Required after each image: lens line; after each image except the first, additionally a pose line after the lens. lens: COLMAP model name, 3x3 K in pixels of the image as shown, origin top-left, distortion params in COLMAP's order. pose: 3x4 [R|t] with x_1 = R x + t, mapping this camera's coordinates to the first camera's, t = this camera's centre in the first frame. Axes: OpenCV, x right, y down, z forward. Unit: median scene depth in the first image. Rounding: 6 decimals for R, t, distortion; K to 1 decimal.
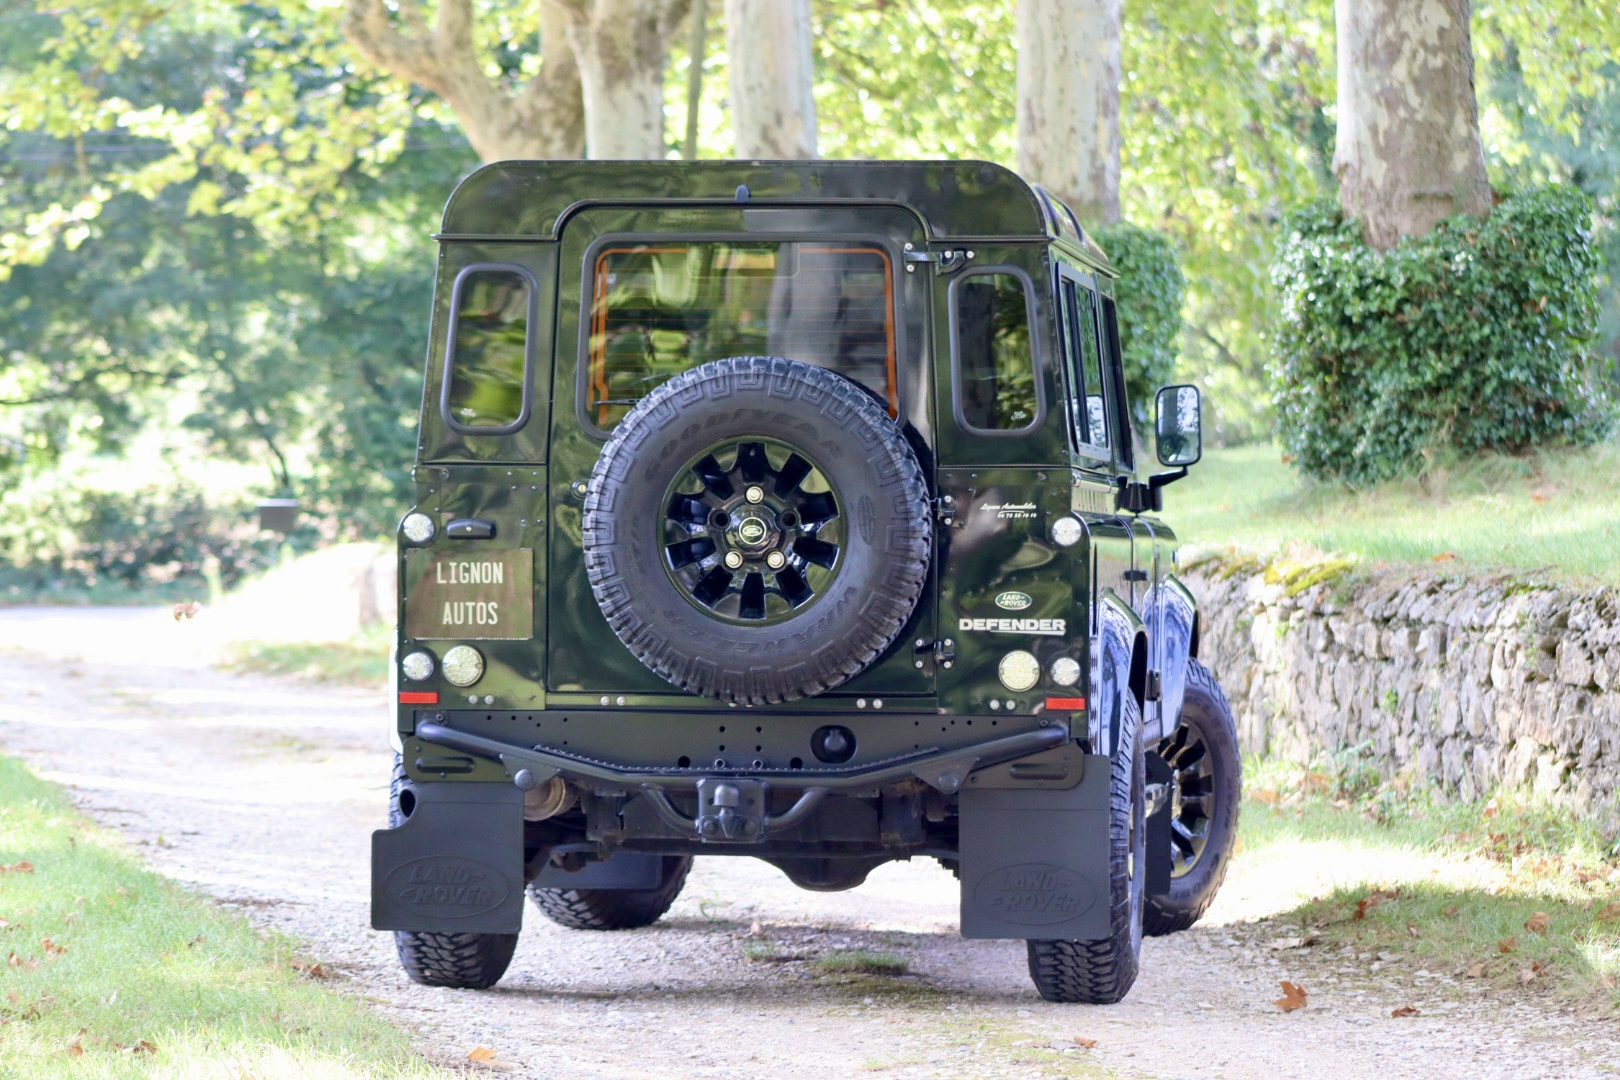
lens RADIAL K [[7277.4, 0, 815.9], [0, 7277.4, 538.3], [0, 0, 1]] dist [0.089139, 0.000000]
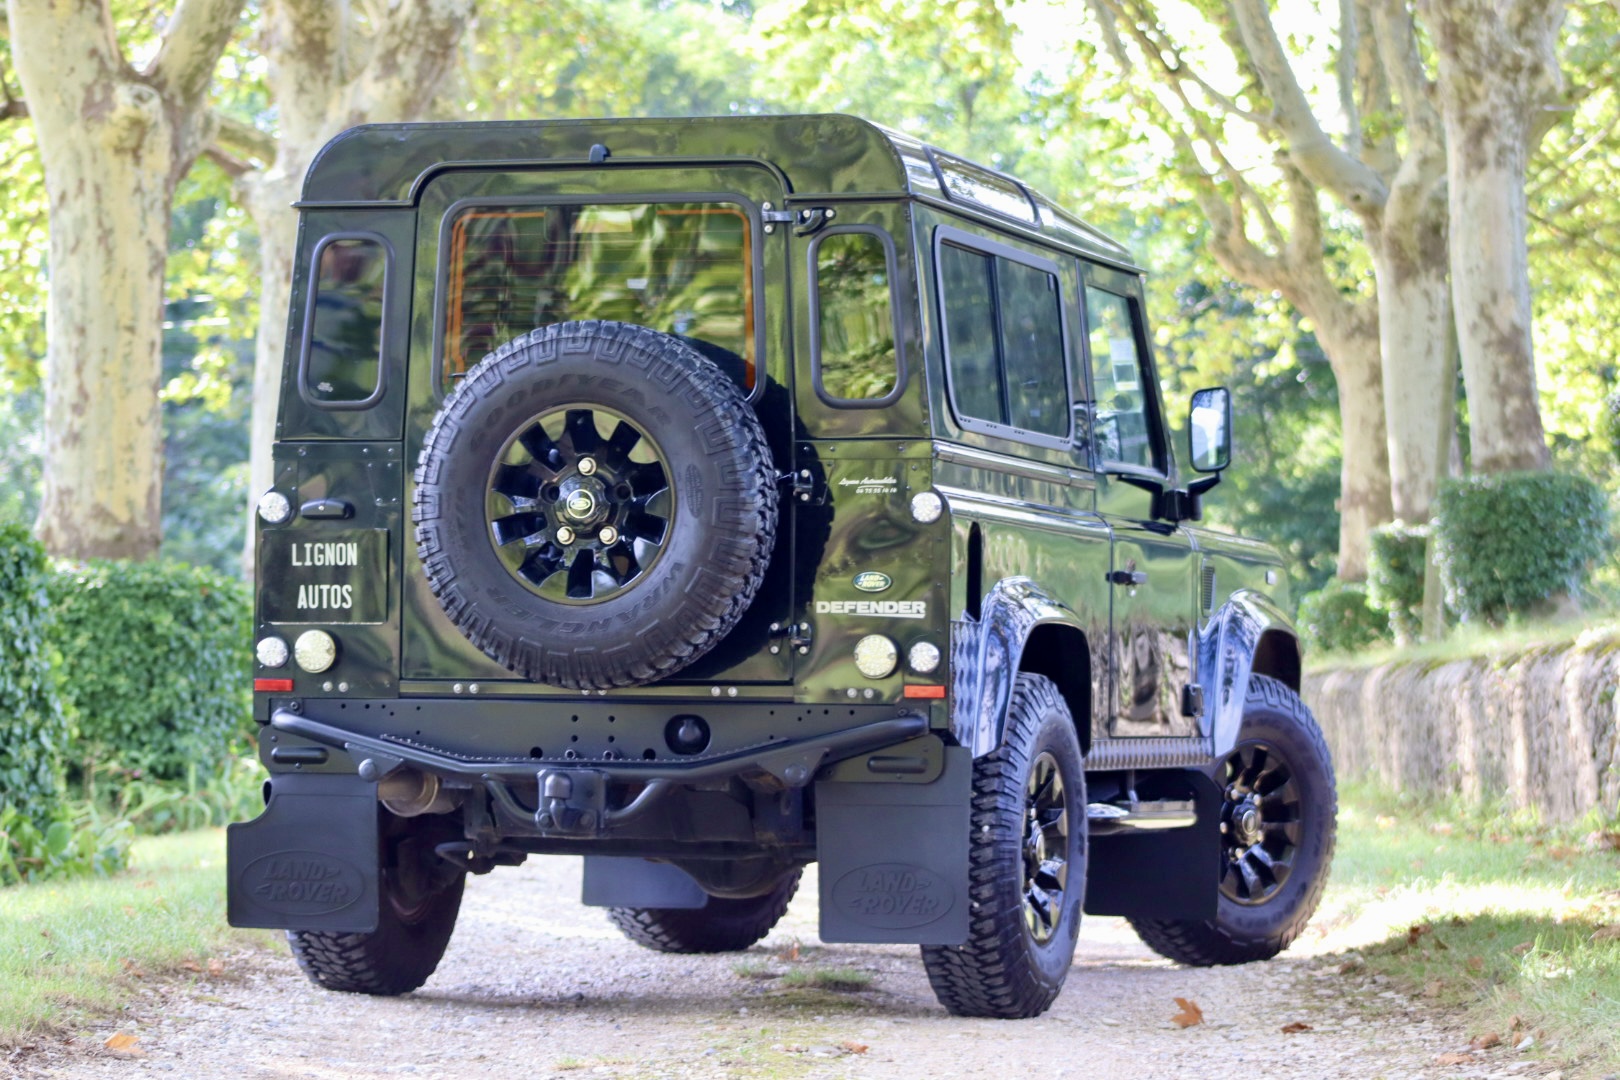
lens RADIAL K [[5870.8, 0, 804.2], [0, 5870.8, 541.5], [0, 0, 1]] dist [-0.097435, 0.000000]
pose [[0.982368, -0.000588, -0.186955, 0.159150], [-0.005731, 0.999430, -0.033258, 0.028478], [0.186868, 0.033743, 0.981805, 0.256720]]
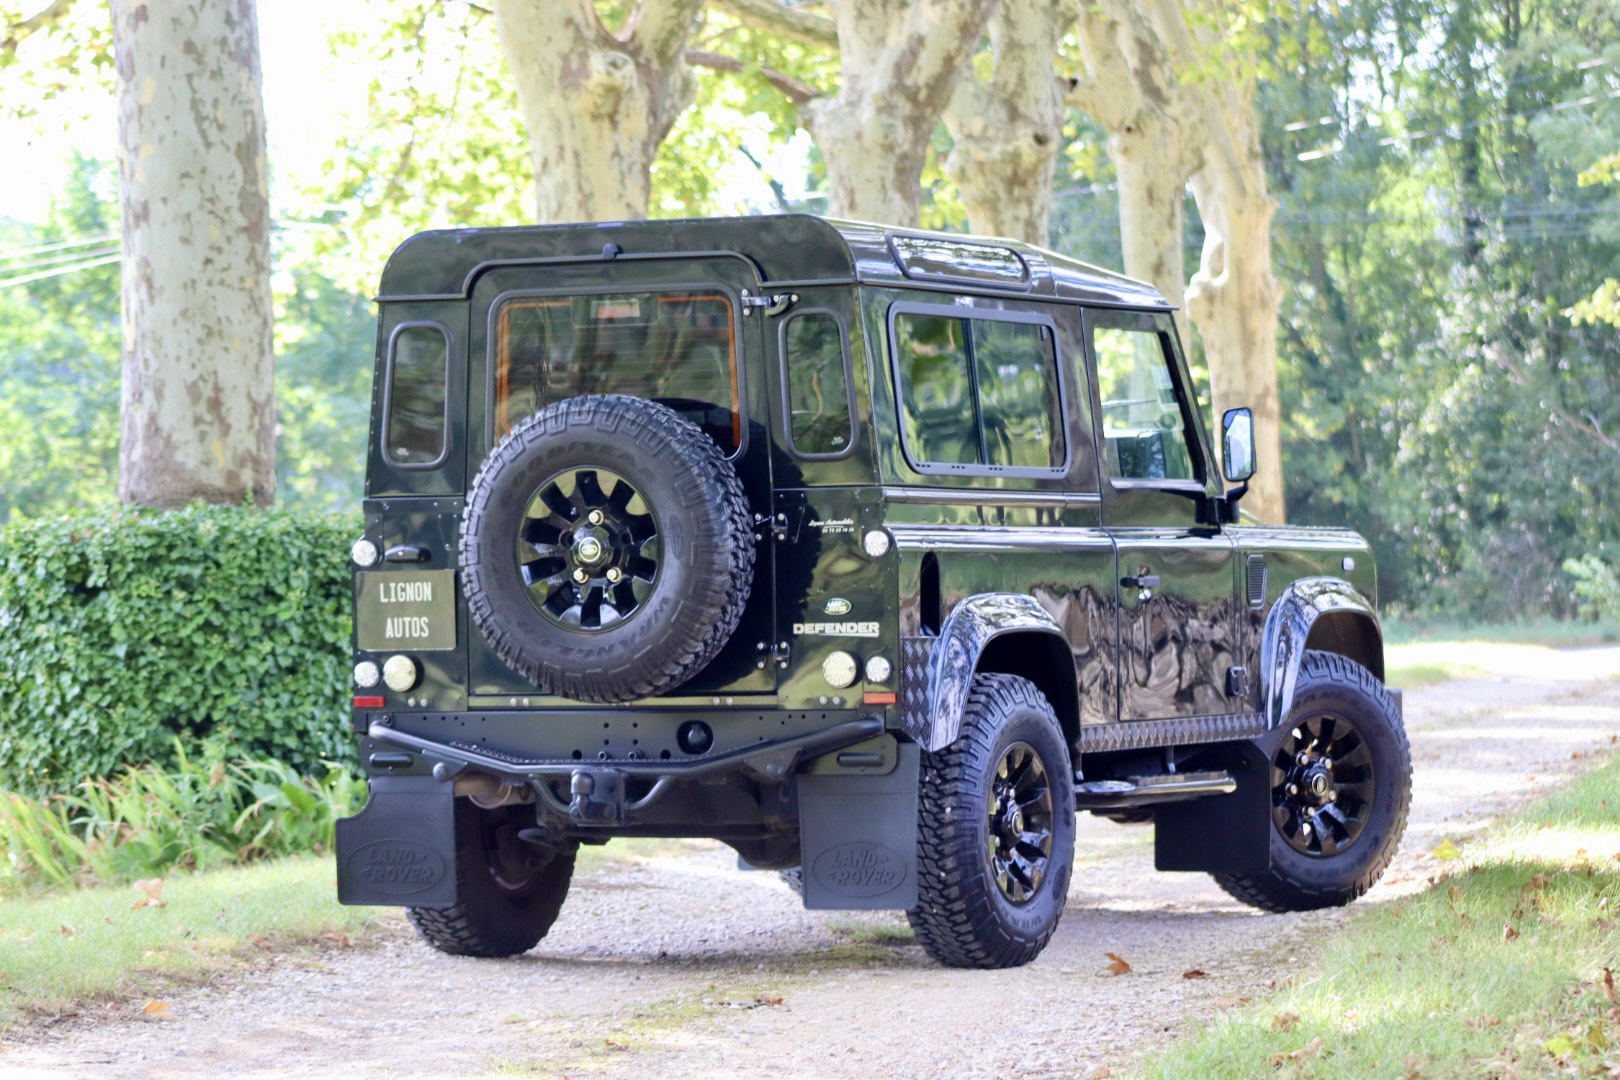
lens RADIAL K [[6716.2, 0, 808.9], [0, 6716.2, 542.0], [0, 0, 1]] dist [-0.024176, 0.000000]
pose [[0.941168, -0.023627, -0.337112, 0.369288], [0.021559, 0.999719, -0.009875, 0.008732], [0.337250, 0.002026, 0.941413, 0.029441]]
